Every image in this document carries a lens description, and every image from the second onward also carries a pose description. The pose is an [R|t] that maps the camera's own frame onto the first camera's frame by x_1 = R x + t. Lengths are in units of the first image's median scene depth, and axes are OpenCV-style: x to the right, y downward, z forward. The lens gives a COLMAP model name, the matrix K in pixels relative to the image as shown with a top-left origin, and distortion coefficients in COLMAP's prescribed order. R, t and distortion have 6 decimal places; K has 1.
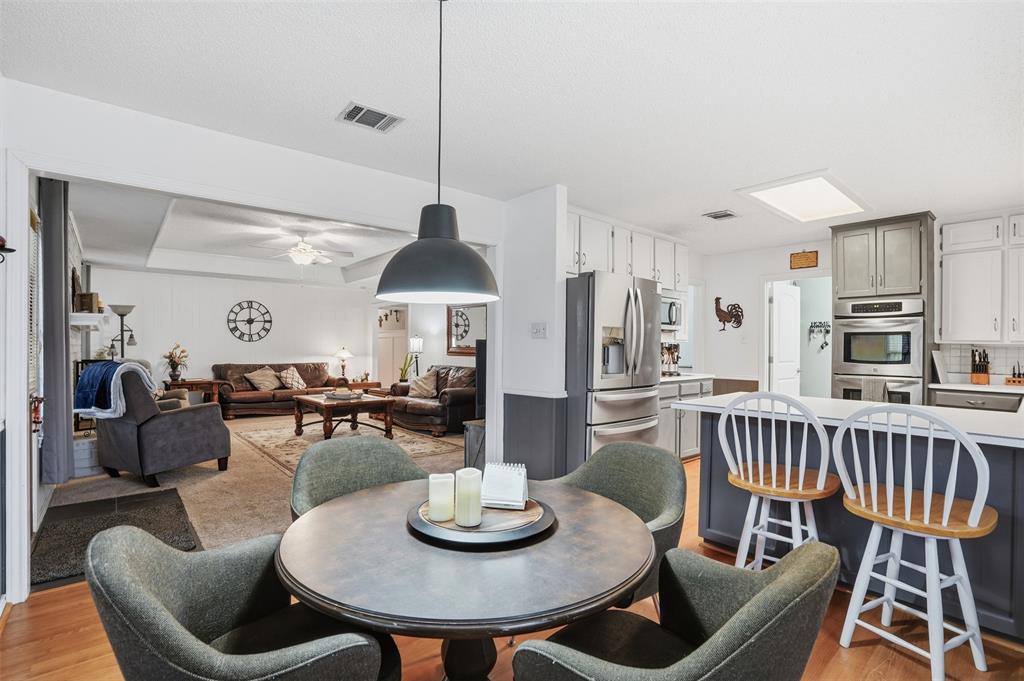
lens RADIAL K [[484.1, 0, 506.1], [0, 484.1, 346.0], [0, 0, 1]] dist [-0.048955, 0.015349]
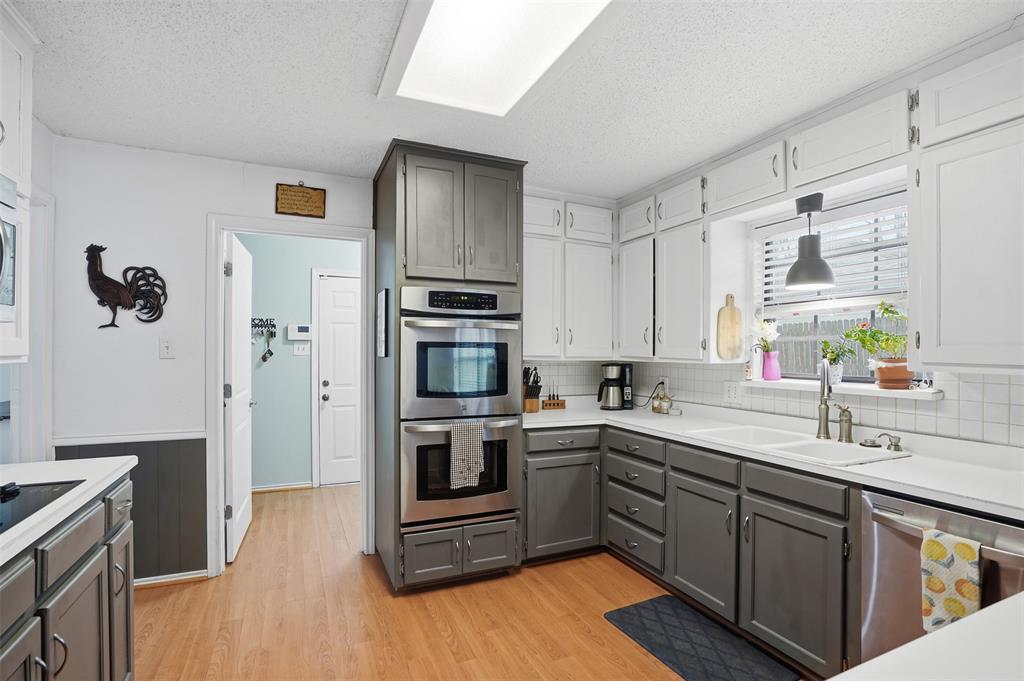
lens RADIAL K [[484.1, 0, 501.2], [0, 484.1, 344.3], [0, 0, 1]] dist [-0.048955, 0.015349]
pose [[0.281687, 0.006084, 0.959487, 0.159139], [-0.005890, 0.999972, -0.004611, -0.017983], [-0.959488, -0.004352, 0.281715, 0.567061]]
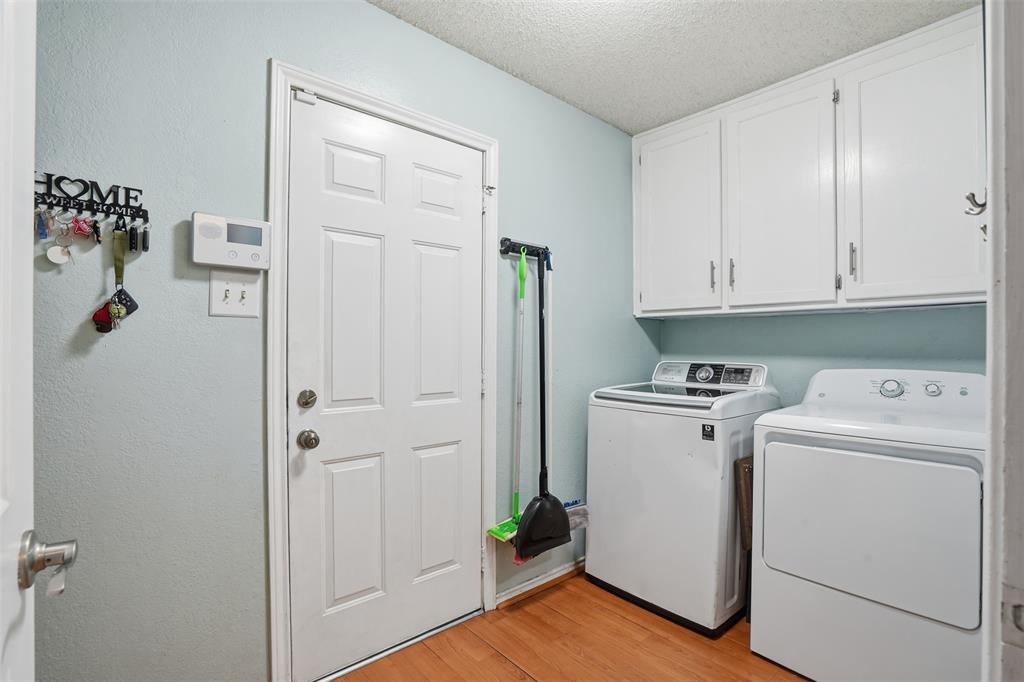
lens RADIAL K [[484.1, 0, 513.4], [0, 484.1, 344.0], [0, 0, 1]] dist [-0.048955, 0.015349]
pose [[-0.011109, 0.000489, 0.999938, 0.530133], [-0.004838, 0.999988, -0.000543, 0.010022], [-0.999927, -0.004844, -0.011107, 0.922455]]
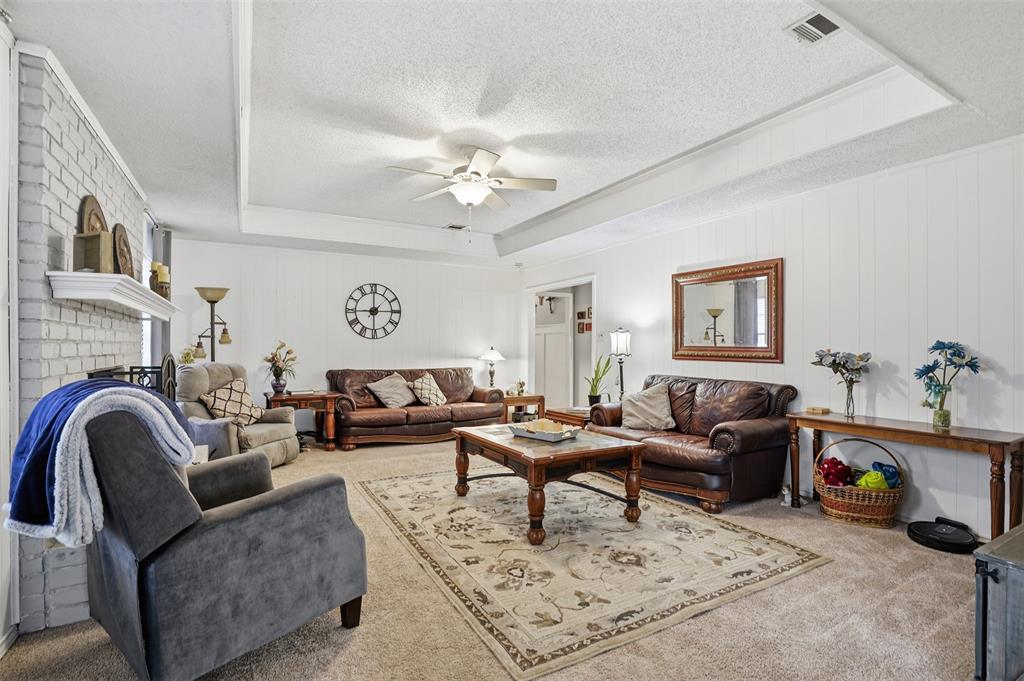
lens RADIAL K [[484.1, 0, 505.7], [0, 484.1, 342.9], [0, 0, 1]] dist [-0.048955, 0.015349]
pose [[0.981203, -0.001224, -0.192975, -0.286282], [-0.000020, 0.999979, -0.006446, 0.002252], [0.192979, 0.006328, 0.981182, 0.460189]]
